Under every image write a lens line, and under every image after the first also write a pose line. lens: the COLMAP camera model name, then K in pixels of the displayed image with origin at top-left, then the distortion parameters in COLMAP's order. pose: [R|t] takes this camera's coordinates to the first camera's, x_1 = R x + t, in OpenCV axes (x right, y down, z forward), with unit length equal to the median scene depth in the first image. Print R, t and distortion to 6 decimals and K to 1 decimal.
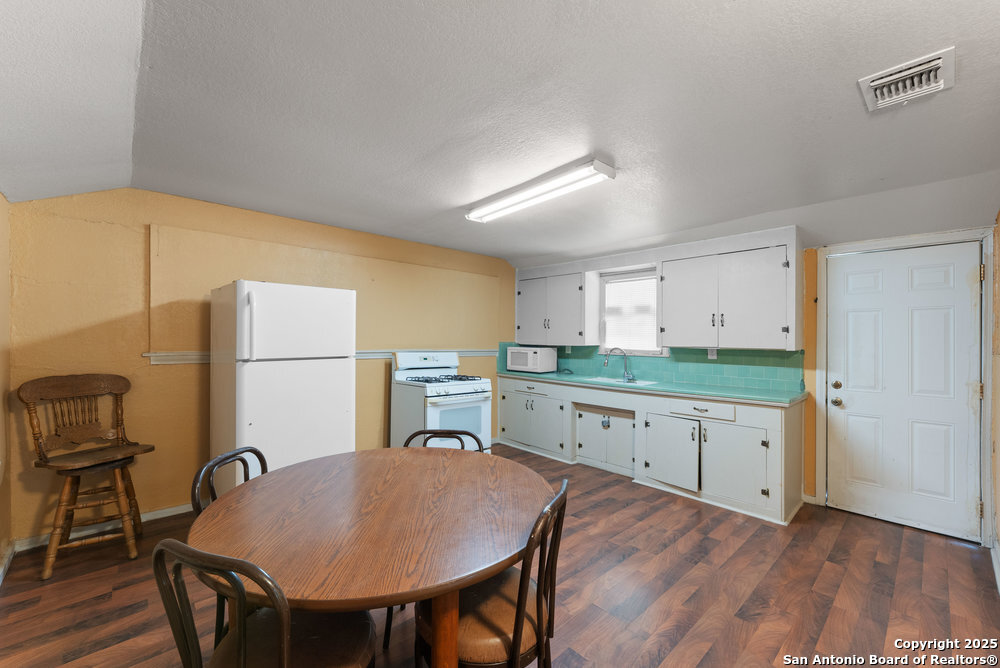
lens RADIAL K [[401.9, 0, 498.4], [0, 401.9, 338.2], [0, 0, 1]] dist [-0.001935, -0.000160]
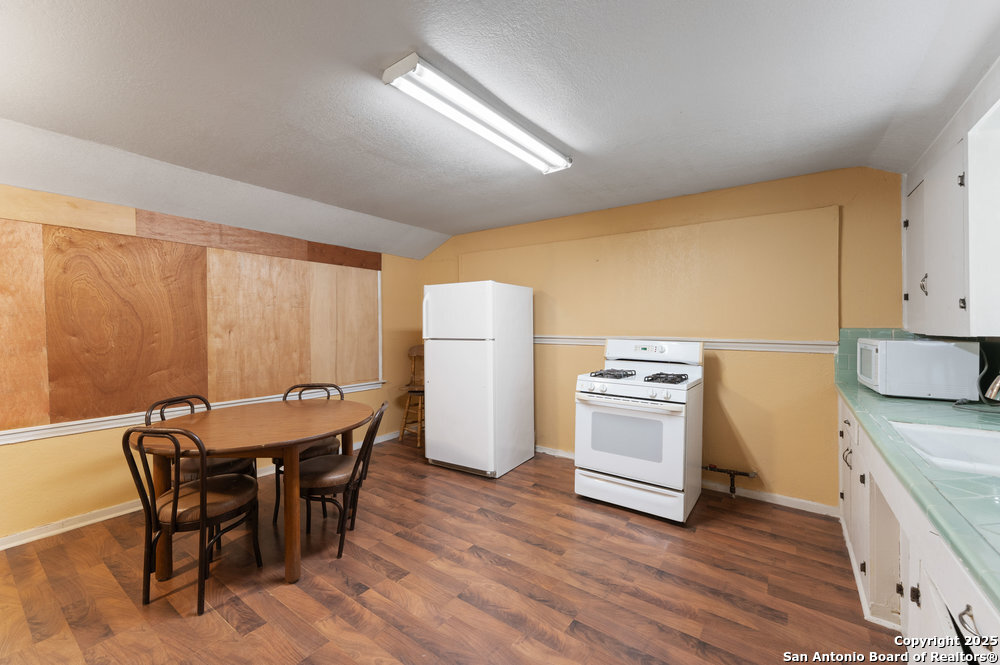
lens RADIAL K [[401.9, 0, 498.4], [0, 401.9, 336.7], [0, 0, 1]] dist [-0.001935, -0.000160]
pose [[0.210012, 0.020334, -0.977487, 0.571388], [0.001530, 0.999776, 0.021127, 0.011468], [0.977698, -0.005932, 0.209933, 0.611697]]
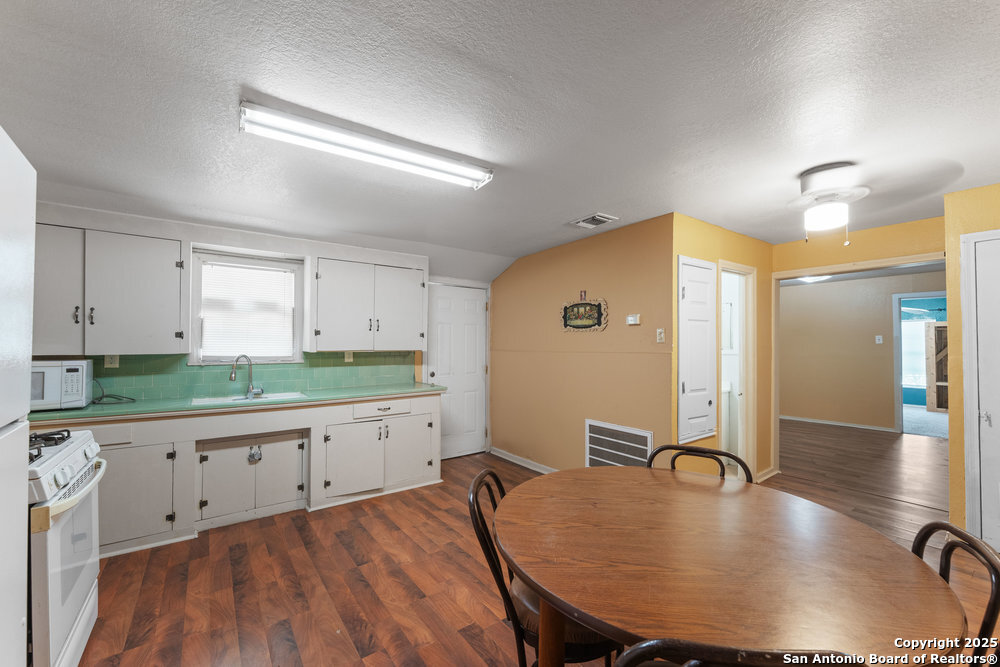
lens RADIAL K [[401.9, 0, 498.4], [0, 401.9, 337.7], [0, 0, 1]] dist [-0.001935, -0.000160]
pose [[0.115530, 0.007296, 0.993277, -0.457416], [-0.000311, 0.999973, -0.007309, -0.002873], [-0.993304, 0.000536, 0.115529, 0.503169]]
